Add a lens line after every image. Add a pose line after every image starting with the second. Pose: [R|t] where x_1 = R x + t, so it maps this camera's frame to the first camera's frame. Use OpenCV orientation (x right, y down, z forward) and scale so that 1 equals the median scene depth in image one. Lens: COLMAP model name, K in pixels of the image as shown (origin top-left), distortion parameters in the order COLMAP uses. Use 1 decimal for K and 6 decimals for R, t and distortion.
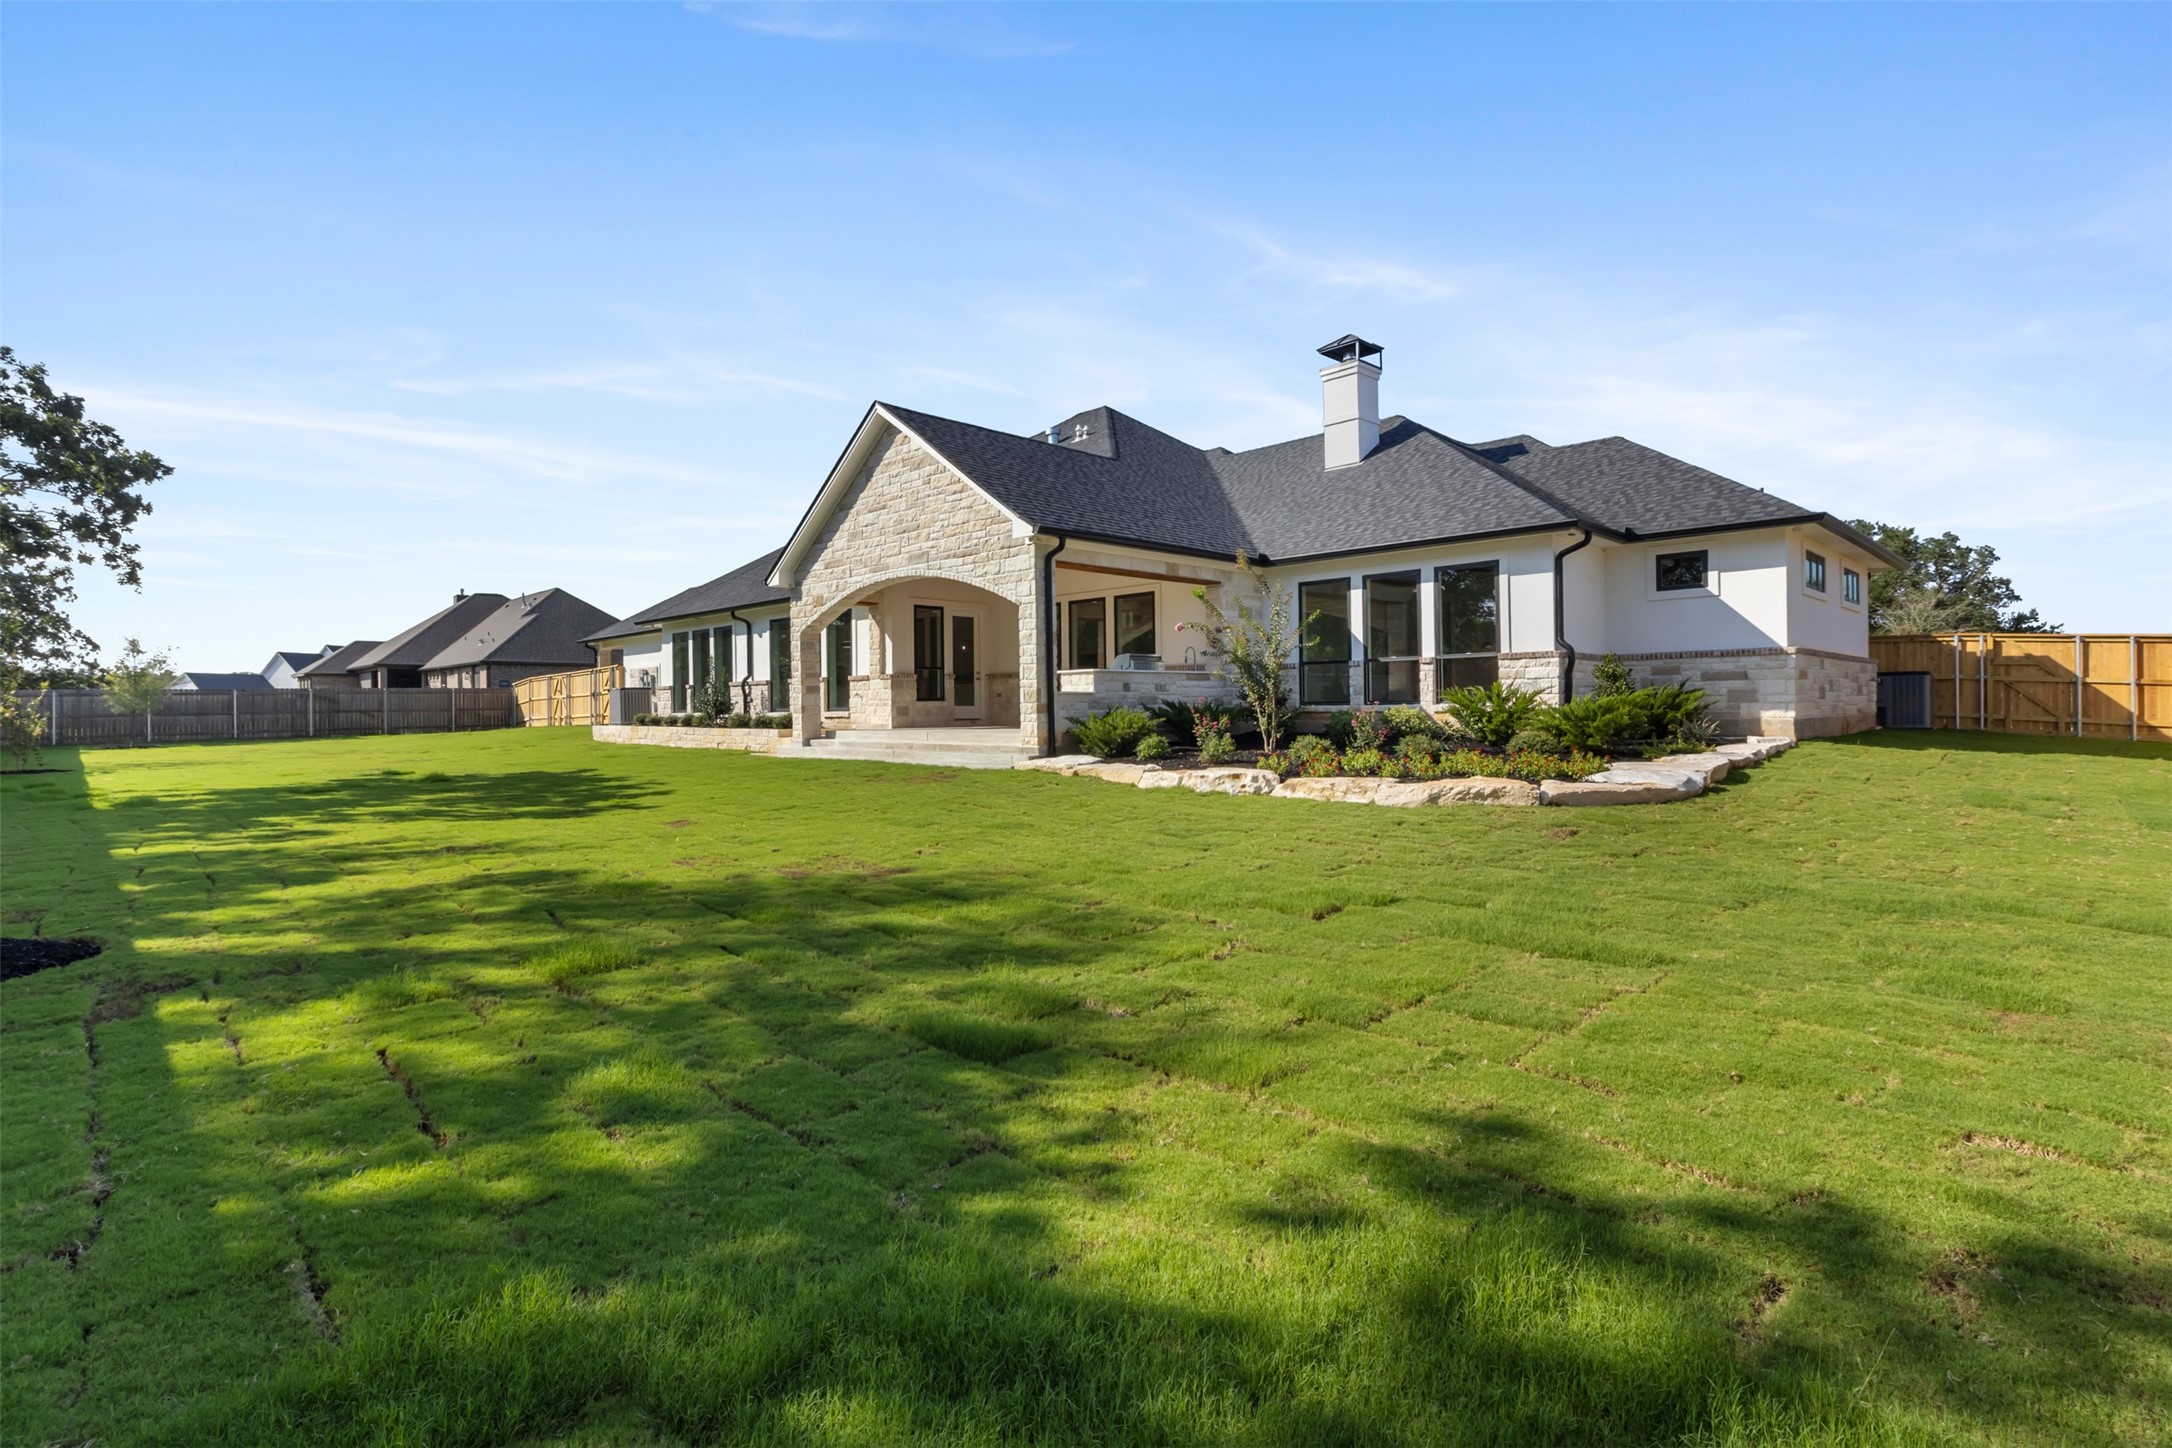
lens RADIAL K [[1011.2, 0, 1086.3], [0, 1011.2, 700.3], [0, 0, 1]] dist [0.007200, -0.001146]
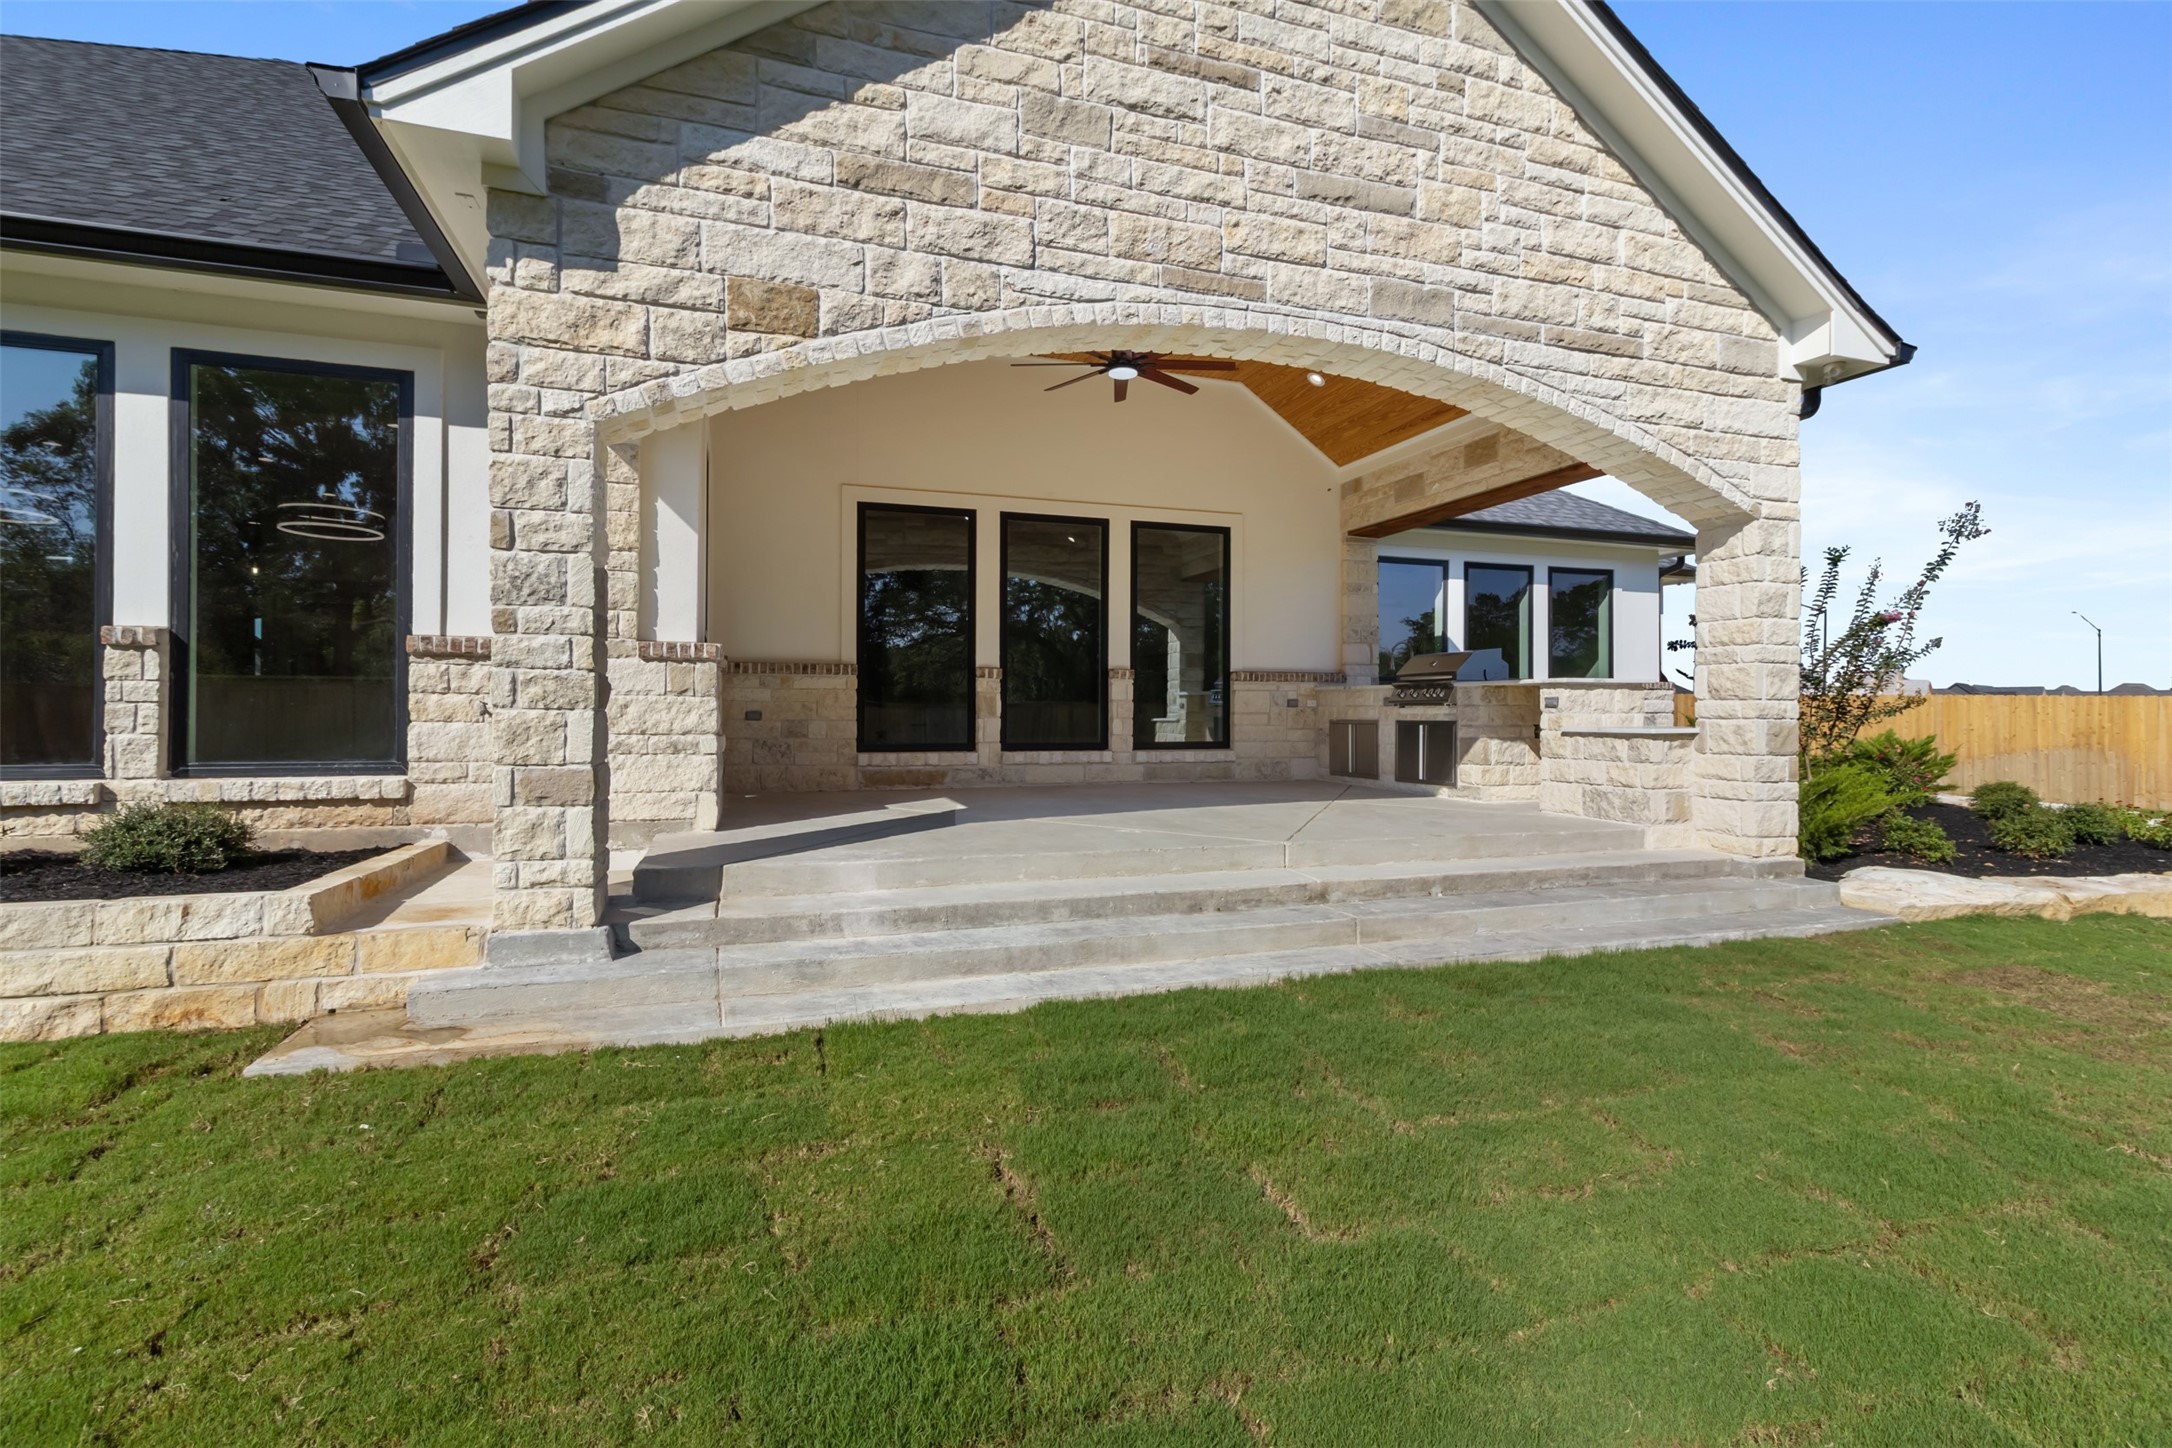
lens RADIAL K [[1011.2, 0, 1086.3], [0, 1011.2, 700.3], [0, 0, 1]] dist [0.007200, -0.001146]
pose [[0.440075, 0.024946, 0.897614, -0.443137], [-0.014583, 0.999681, -0.020633, -0.005988], [-0.897842, -0.004010, 0.440299, 0.849056]]
